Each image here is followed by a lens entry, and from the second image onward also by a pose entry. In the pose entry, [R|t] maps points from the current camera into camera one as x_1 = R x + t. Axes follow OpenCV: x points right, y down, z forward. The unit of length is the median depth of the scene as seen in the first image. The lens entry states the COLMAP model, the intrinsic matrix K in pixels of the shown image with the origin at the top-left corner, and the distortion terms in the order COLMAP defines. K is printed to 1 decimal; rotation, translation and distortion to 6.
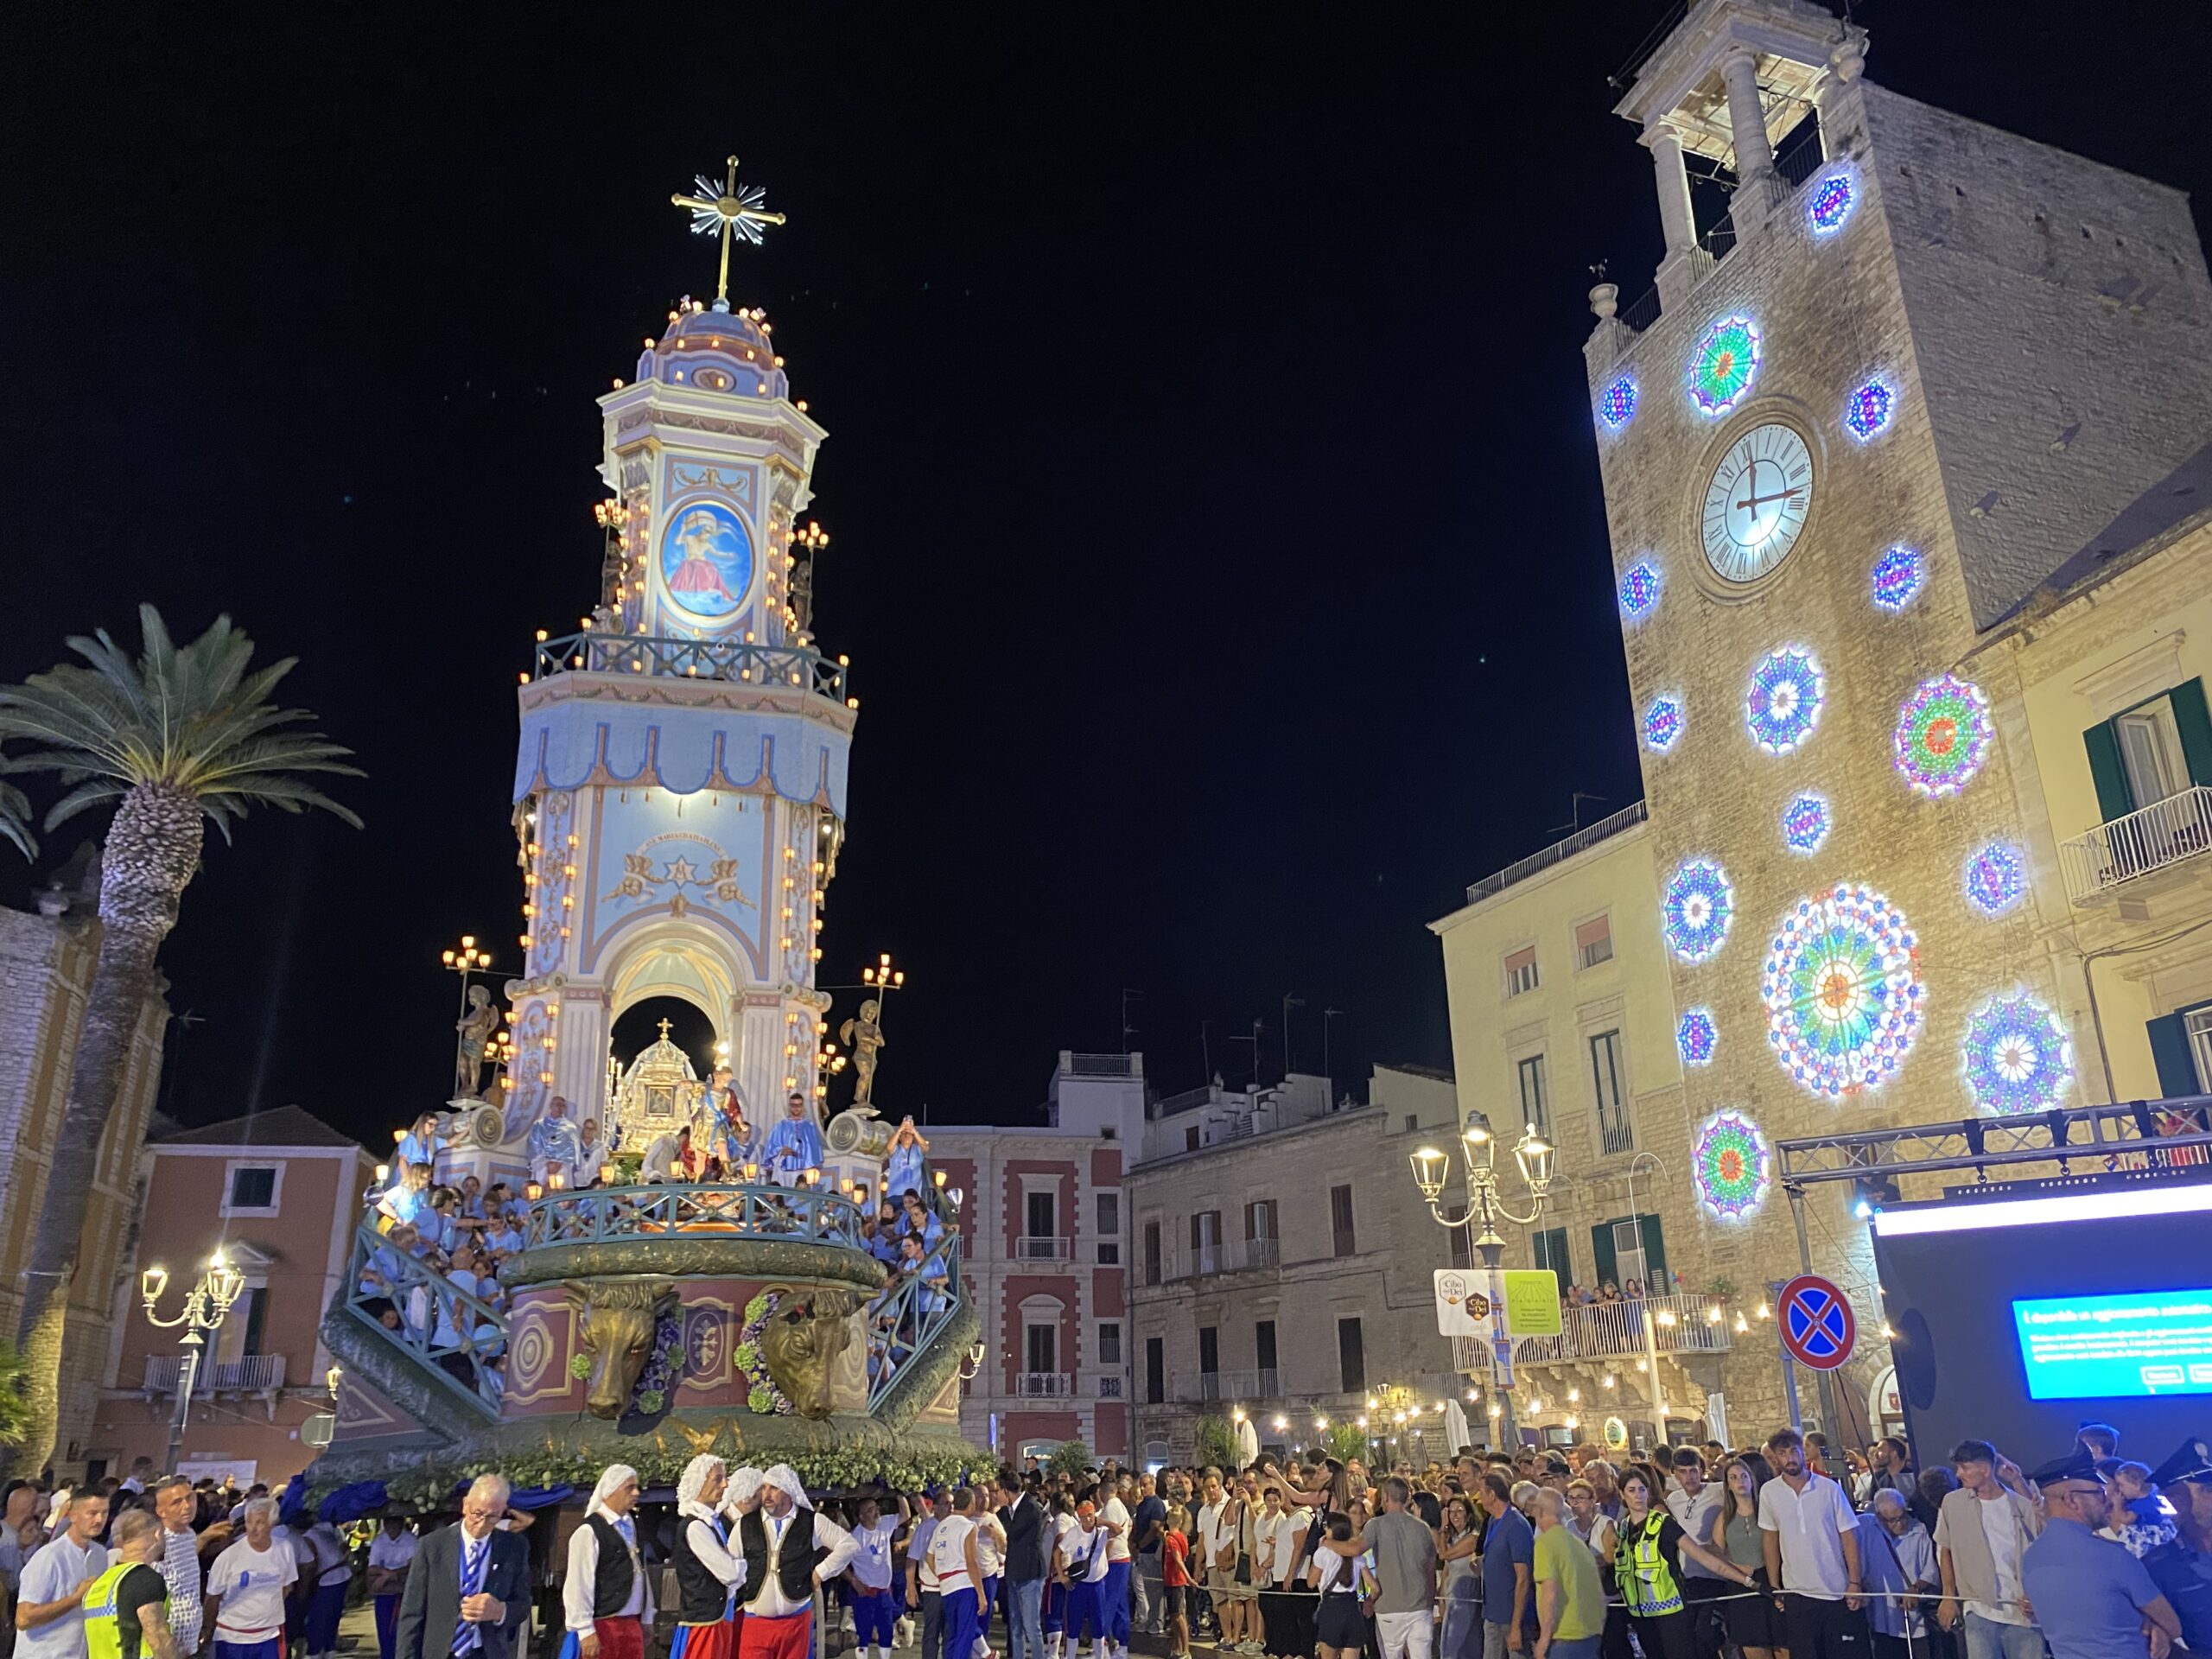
lens RADIAL K [[1652.4, 0, 1108.6], [0, 1652.4, 838.0], [0, 0, 1]] dist [0.056898, -0.079648]
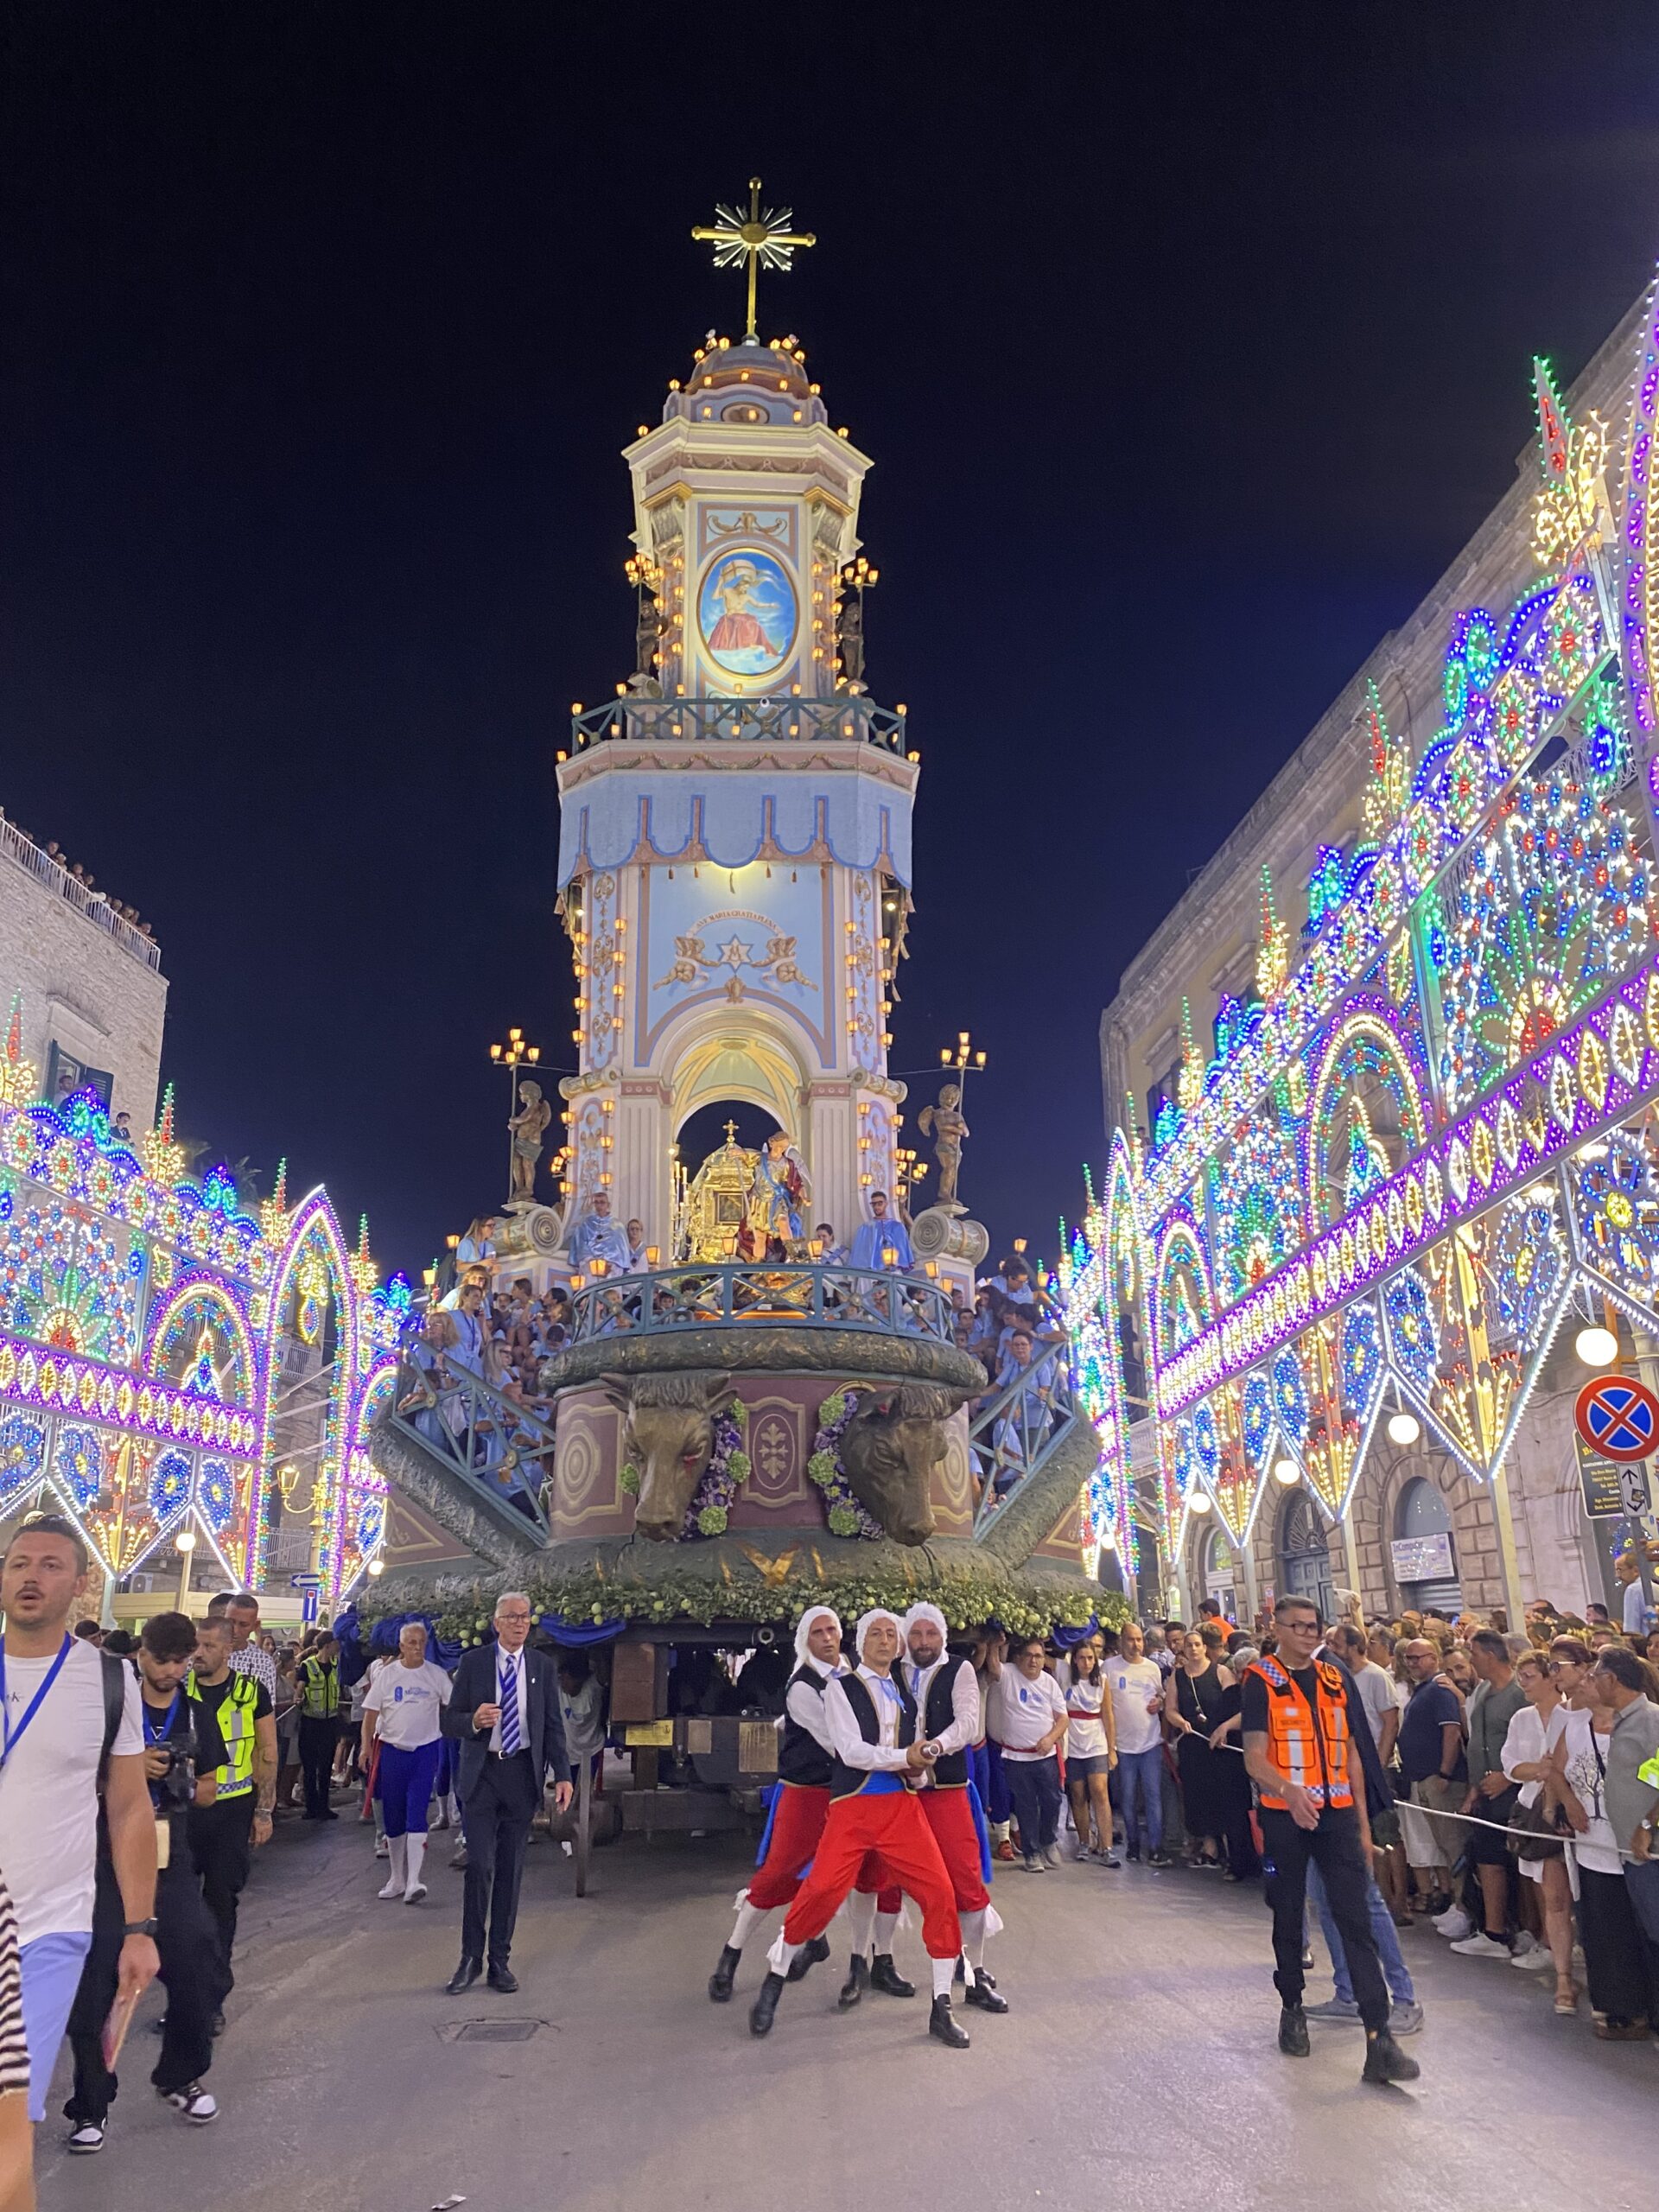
lens RADIAL K [[1652.4, 0, 832.1], [0, 1652.4, 1077.9], [0, 0, 1]] dist [0.056898, -0.079648]
pose [[0.975907, -0.045458, -0.213398, -0.014415], [0.055429, 0.997622, 0.040972, 0.042141], [0.211028, -0.051813, 0.976106, 0.103212]]
